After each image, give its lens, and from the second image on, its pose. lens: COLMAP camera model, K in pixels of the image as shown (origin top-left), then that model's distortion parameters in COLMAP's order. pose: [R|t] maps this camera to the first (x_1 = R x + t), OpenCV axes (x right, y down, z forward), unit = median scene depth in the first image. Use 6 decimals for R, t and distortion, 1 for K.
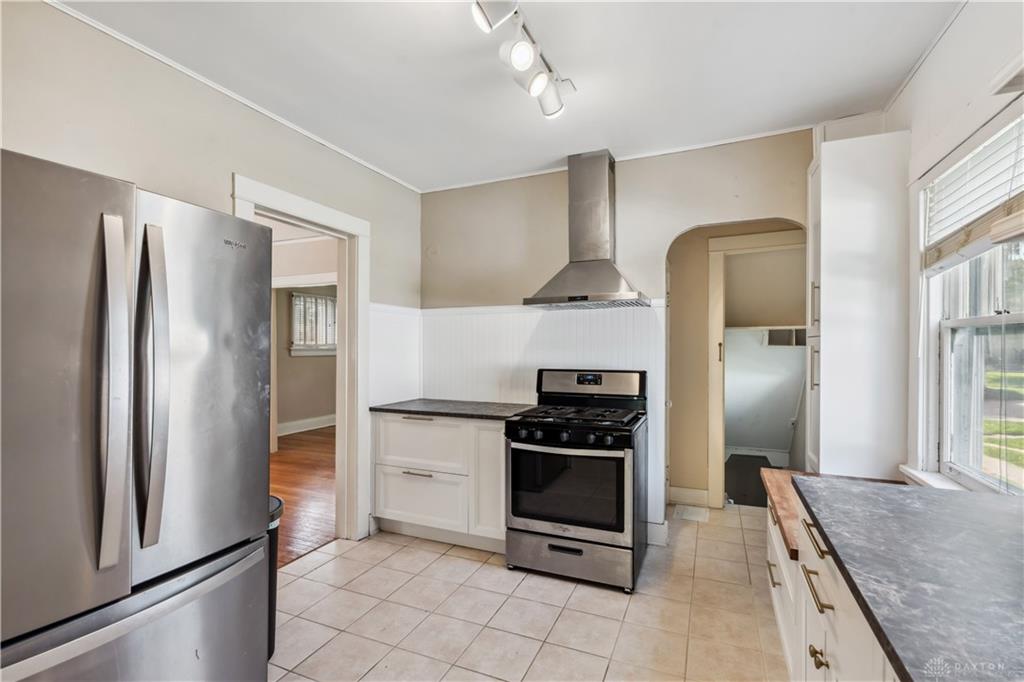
lens RADIAL K [[468.7, 0, 515.2], [0, 468.7, 347.6], [0, 0, 1]] dist [-0.004913, 0.000823]
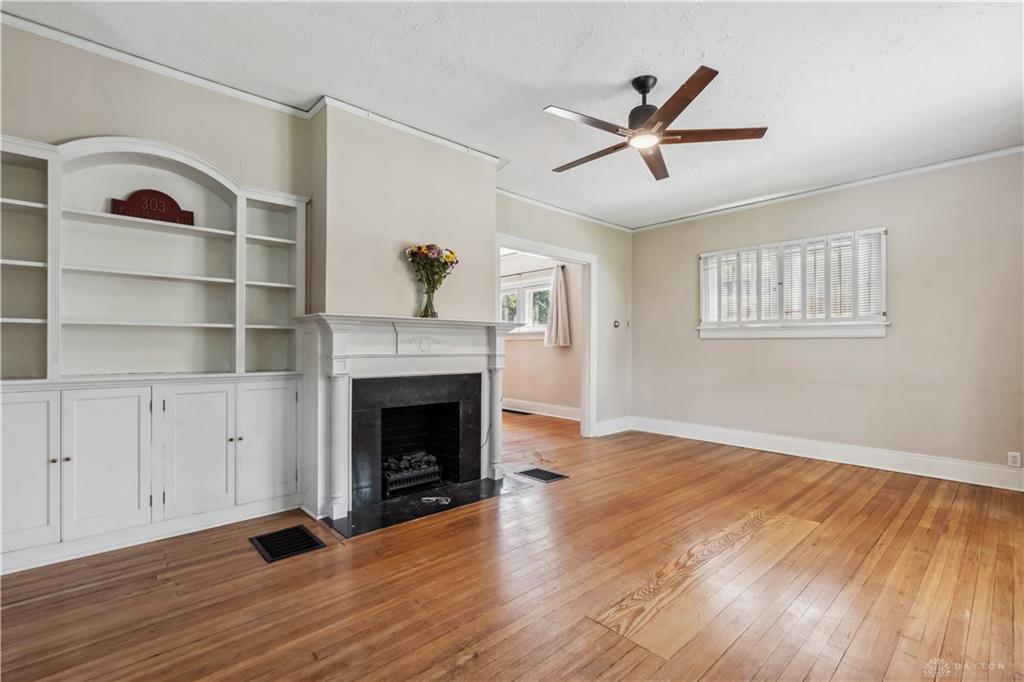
lens RADIAL K [[468.7, 0, 512.2], [0, 468.7, 343.4], [0, 0, 1]] dist [-0.004913, 0.000823]
pose [[-0.403459, -0.001396, -0.914997, 0.323559], [-0.000023, 0.999999, -0.001515, 0.026104], [0.914998, -0.000591, -0.403459, 0.966156]]
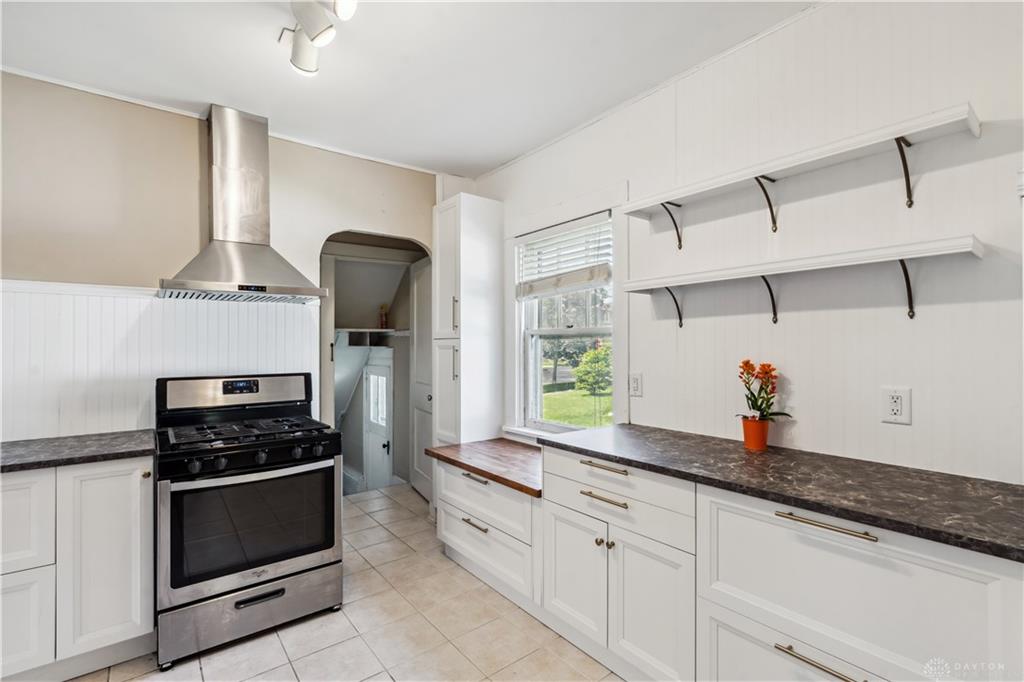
lens RADIAL K [[468.7, 0, 507.2], [0, 468.7, 339.9], [0, 0, 1]] dist [-0.004913, 0.000823]
pose [[0.474247, 0.013107, 0.880294, -0.373945], [0.003027, 0.999859, -0.016517, 0.000646], [-0.880387, 0.010498, 0.474141, 0.218925]]
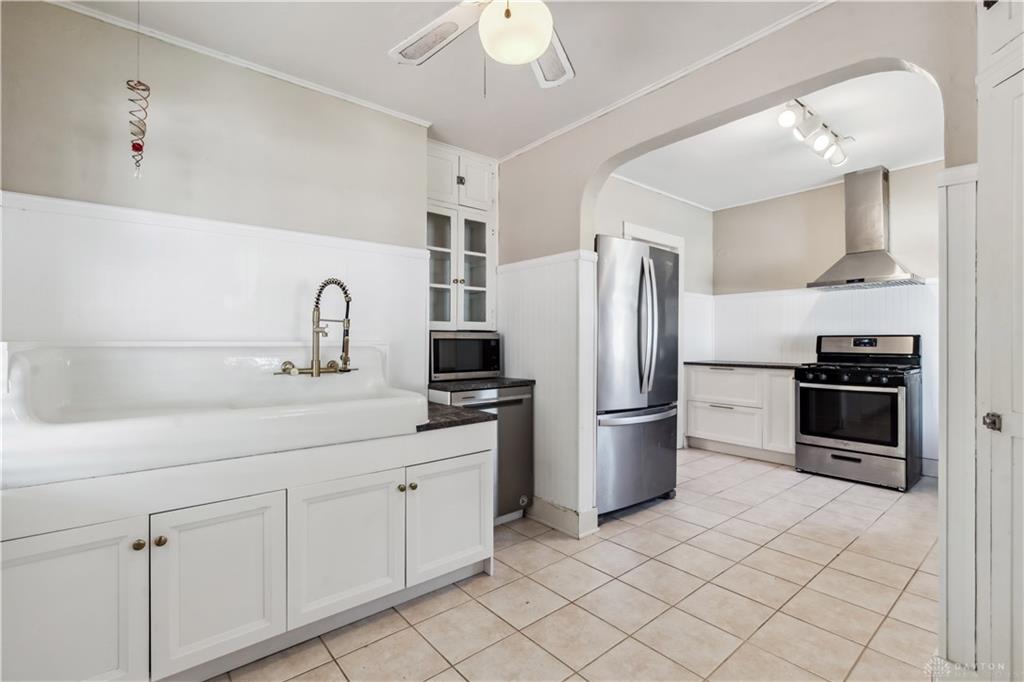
lens RADIAL K [[468.7, 0, 511.9], [0, 468.7, 337.8], [0, 0, 1]] dist [-0.004913, 0.000823]
pose [[0.891709, -0.001625, -0.452607, -0.141858], [-0.001331, 0.999980, -0.006213, 0.070166], [0.452608, 0.006142, 0.891689, -0.665888]]
